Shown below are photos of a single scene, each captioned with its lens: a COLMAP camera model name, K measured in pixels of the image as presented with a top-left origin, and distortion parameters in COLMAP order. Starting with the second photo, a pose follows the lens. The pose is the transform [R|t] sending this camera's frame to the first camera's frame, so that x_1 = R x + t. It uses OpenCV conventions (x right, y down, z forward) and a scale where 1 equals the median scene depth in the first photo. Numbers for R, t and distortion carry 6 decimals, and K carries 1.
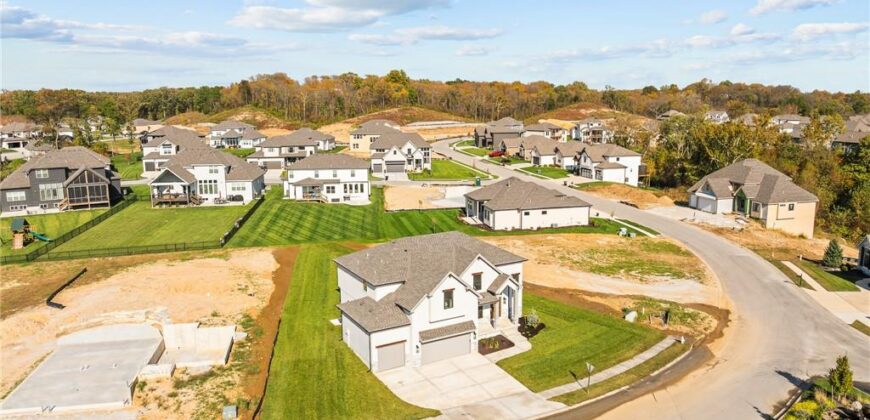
lens RADIAL K [[605.0, 0, 435.0], [0, 605.0, 210.0], [0, 0, 1]] dist [-0.036476, -0.003653]
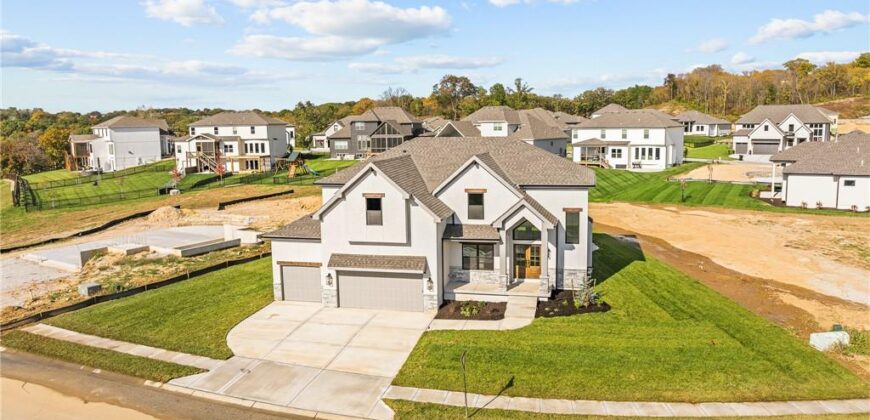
lens RADIAL K [[605.0, 0, 435.0], [0, 605.0, 210.0], [0, 0, 1]] dist [-0.036476, -0.003653]
pose [[0.732292, 0.093332, -0.674565, 0.202941], [-0.108590, 0.993893, 0.019631, 0.052914], [0.672278, 0.058876, 0.737954, 0.239696]]
